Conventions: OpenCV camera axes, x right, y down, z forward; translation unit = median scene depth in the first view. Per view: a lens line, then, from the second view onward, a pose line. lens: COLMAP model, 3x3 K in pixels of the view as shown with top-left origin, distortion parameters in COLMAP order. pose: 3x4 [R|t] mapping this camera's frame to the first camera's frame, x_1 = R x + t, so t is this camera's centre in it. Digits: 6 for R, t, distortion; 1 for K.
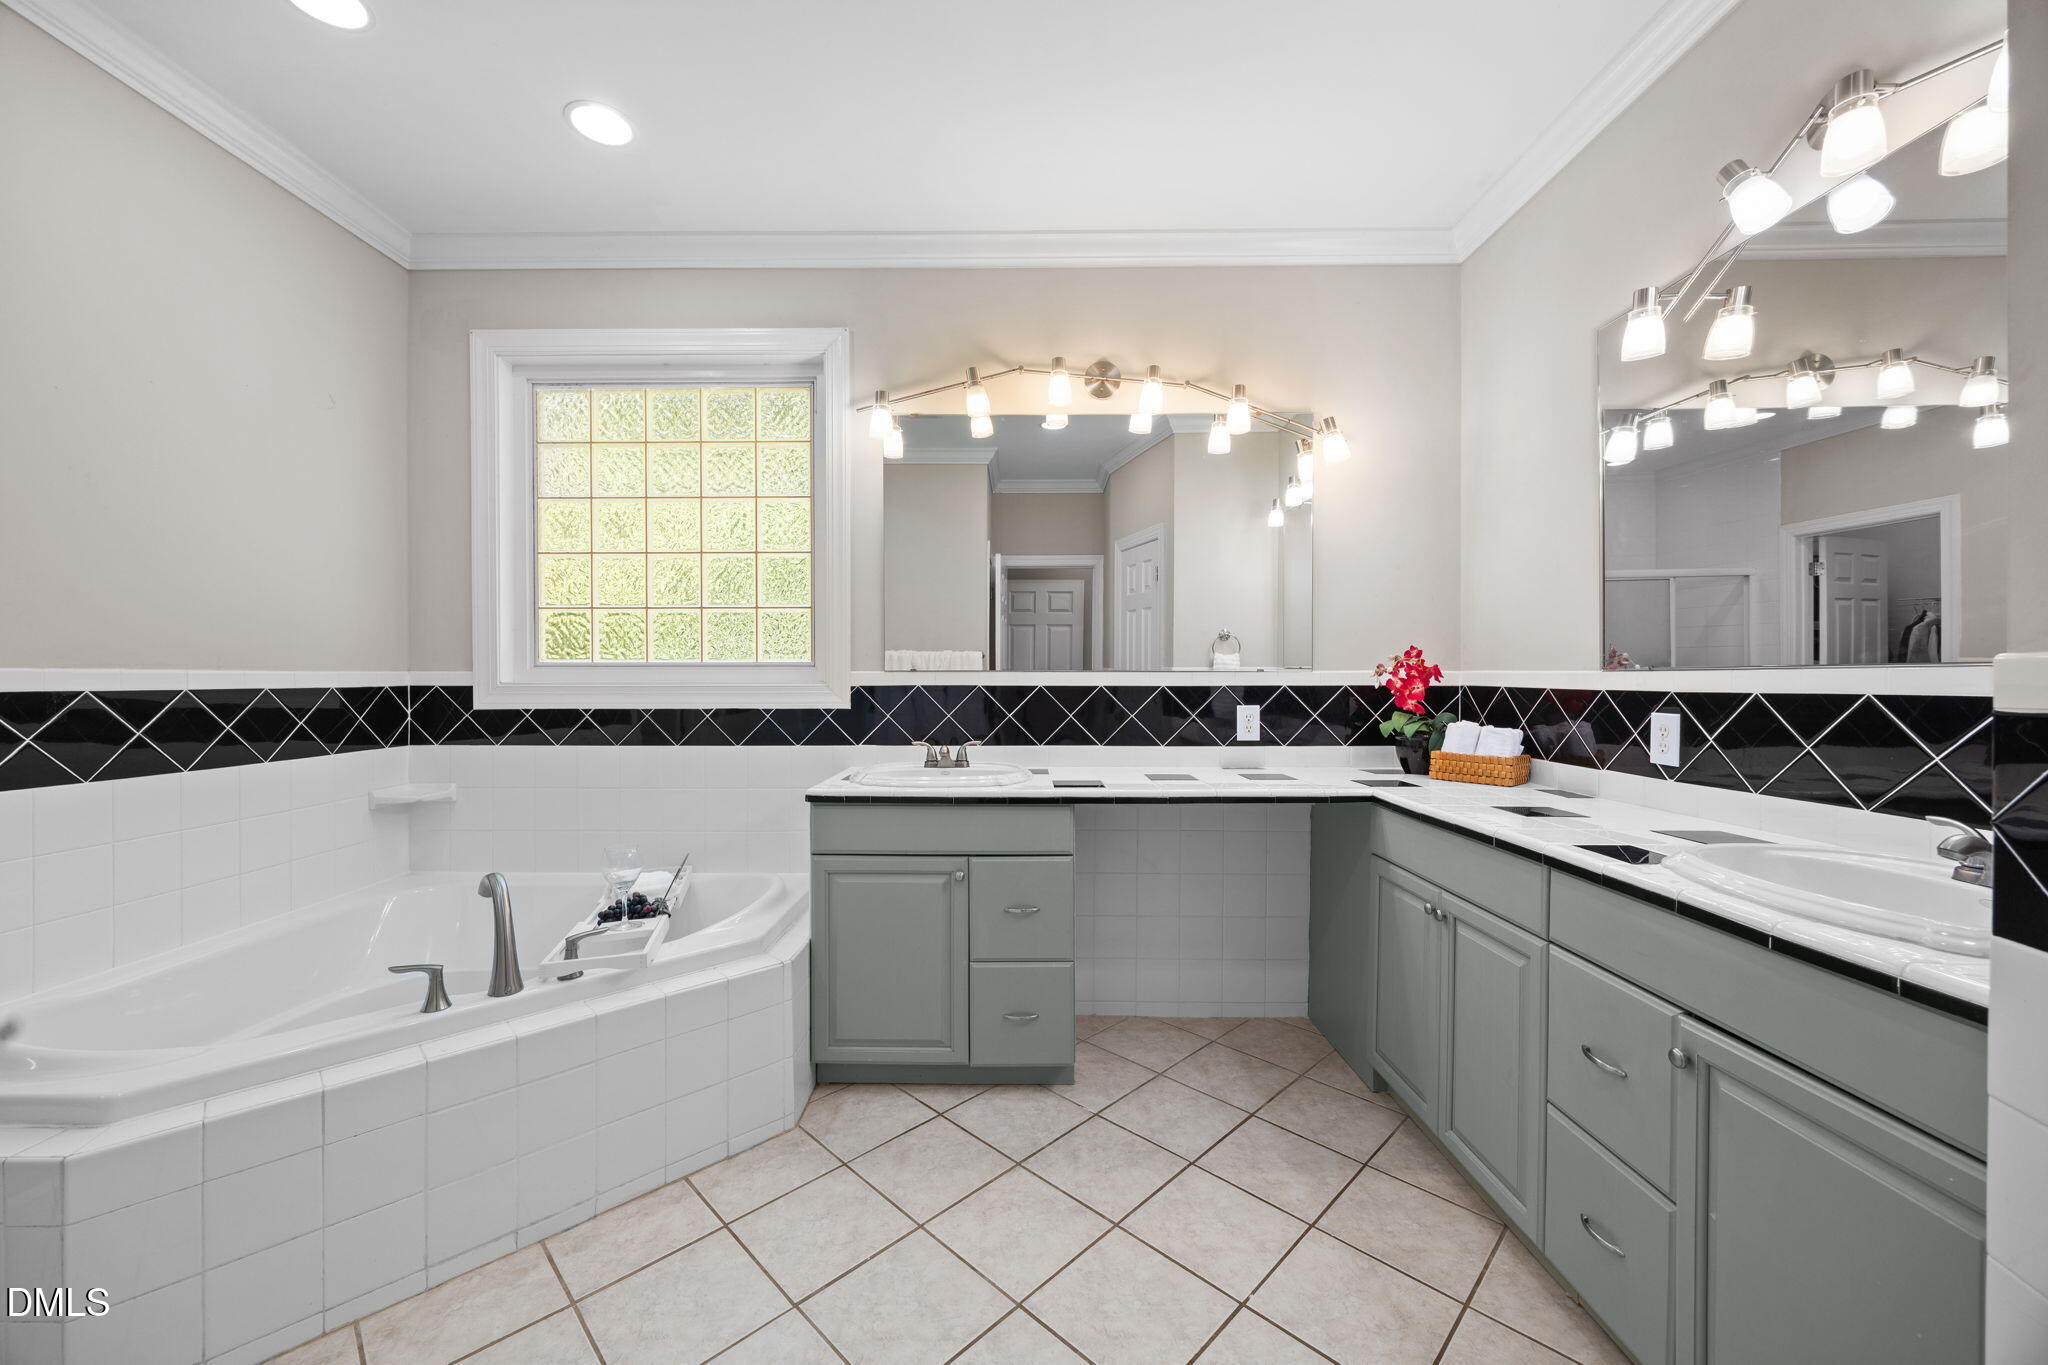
lens RADIAL K [[775.9, 0, 1005.7], [0, 775.9, 683.1], [0, 0, 1]] dist [0.003319, -0.001486]
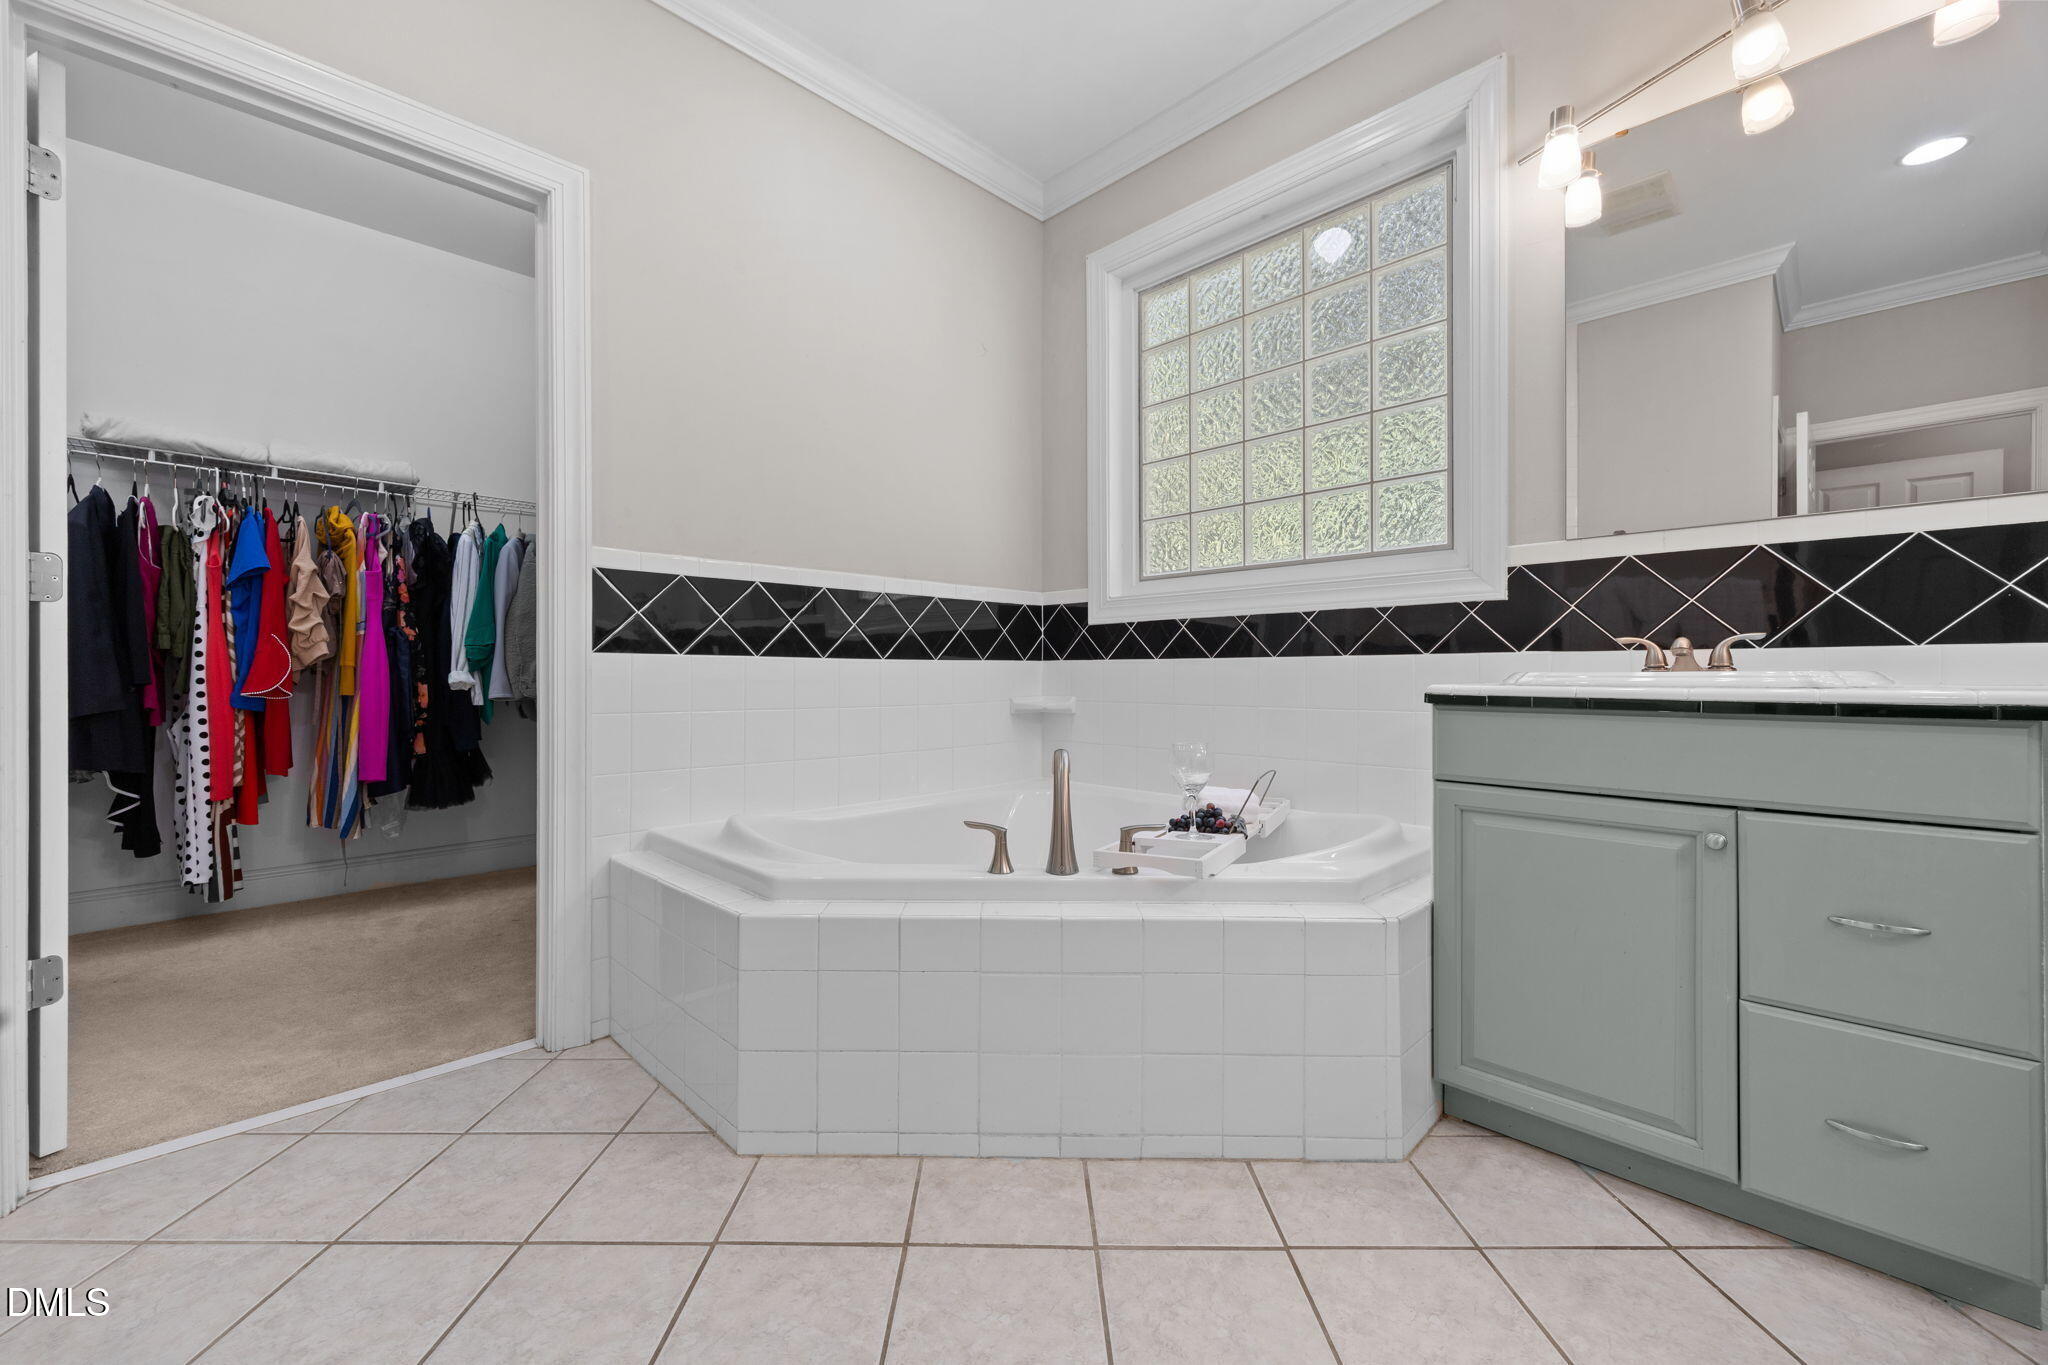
lens RADIAL K [[775.9, 0, 1037.2], [0, 775.9, 690.6], [0, 0, 1]] dist [0.003319, -0.001486]
pose [[0.713248, -0.001853, -0.700910, -0.014958], [-0.007334, 0.999922, -0.010107, 0.146758], [0.700874, 0.012349, 0.713179, 0.245337]]
